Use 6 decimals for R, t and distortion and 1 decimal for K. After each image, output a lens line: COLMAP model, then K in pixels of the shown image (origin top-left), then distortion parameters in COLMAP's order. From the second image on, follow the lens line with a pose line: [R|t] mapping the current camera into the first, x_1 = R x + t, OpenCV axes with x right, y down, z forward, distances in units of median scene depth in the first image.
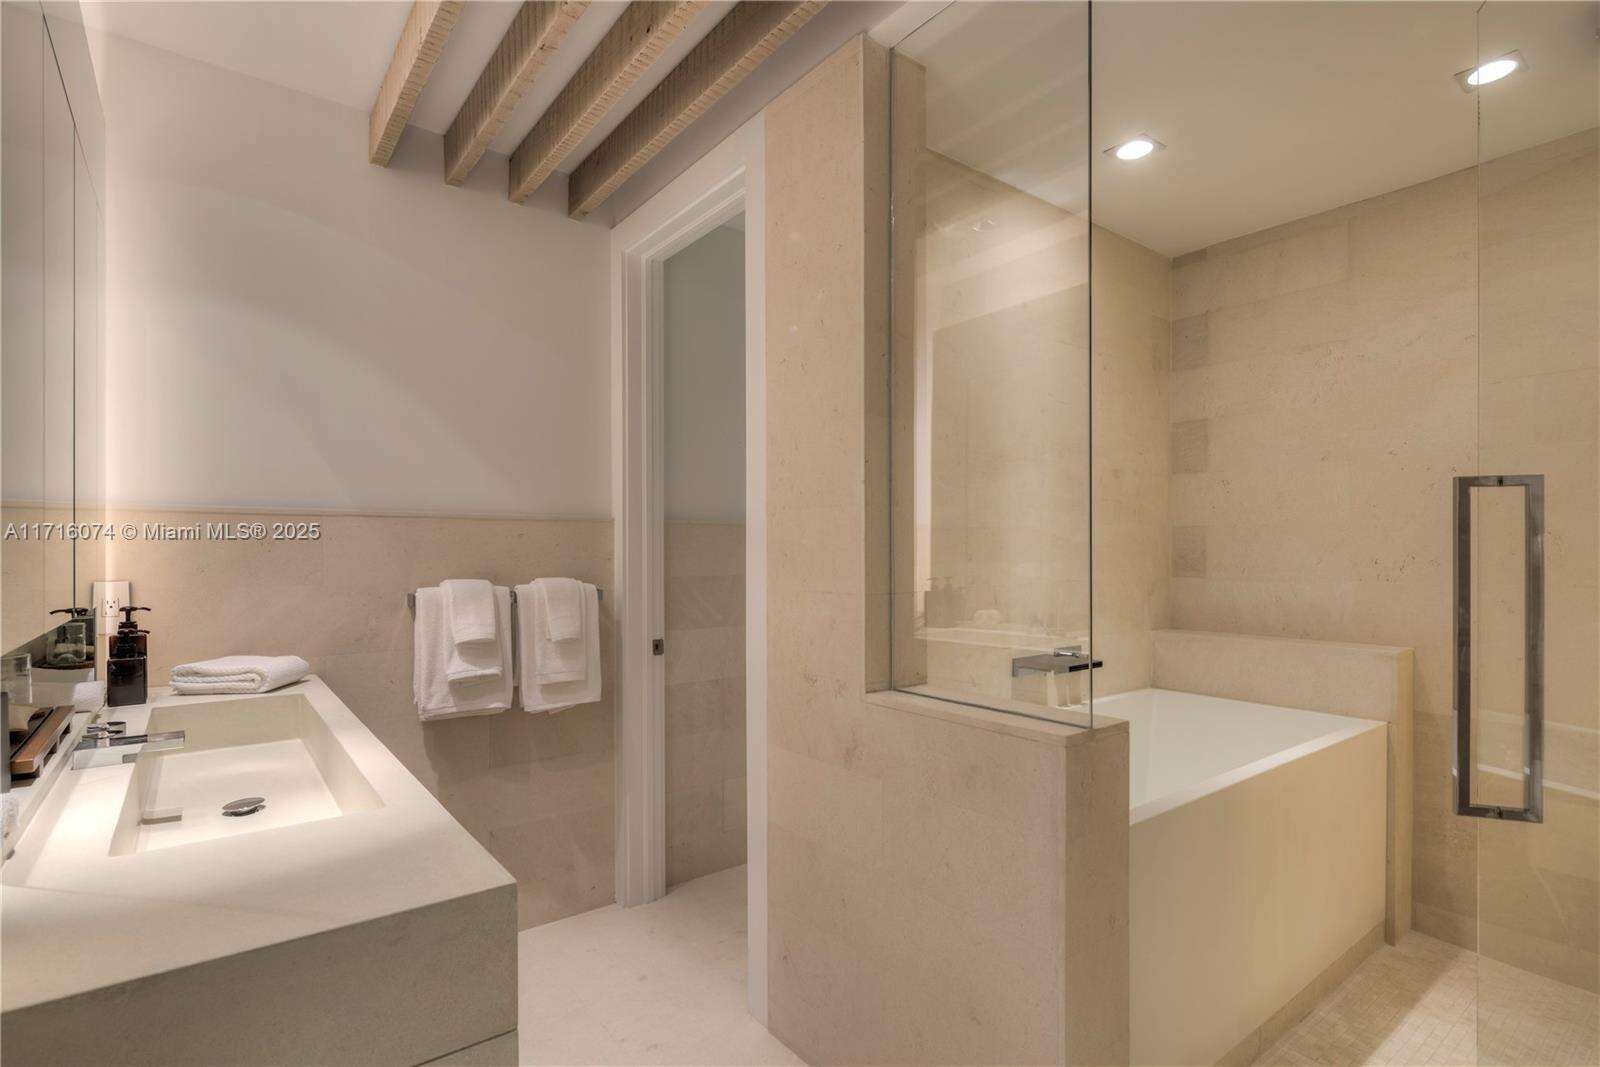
lens RADIAL K [[779.0, 0, 796.8], [0, 779.0, 559.6], [0, 0, 1]] dist [-0.001569, -0.000853]
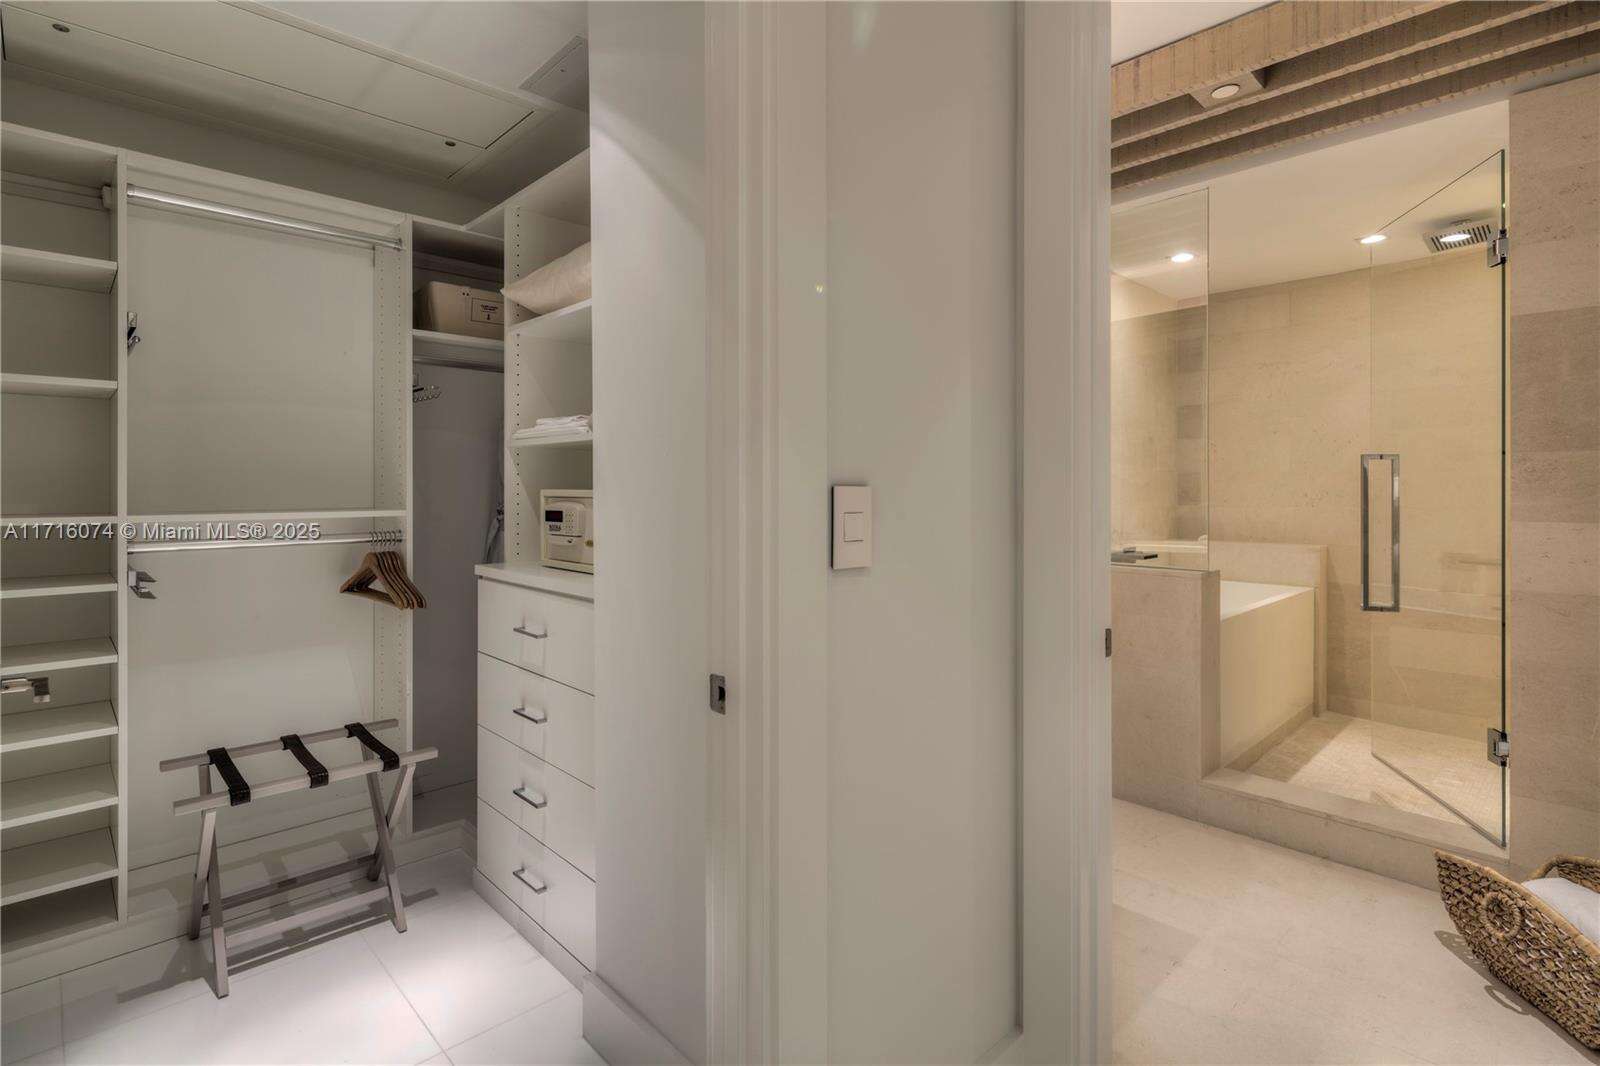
lens RADIAL K [[770.9, 0, 805.9], [0, 770.9, 495.5], [0, 0, 1]] dist [-0.000825, -0.001252]
pose [[0.992839, -0.000539, 0.119458, -0.572598], [0.000785, 0.999998, -0.002012, 0.006432], [-0.119457, 0.002091, 0.992837, -0.570476]]
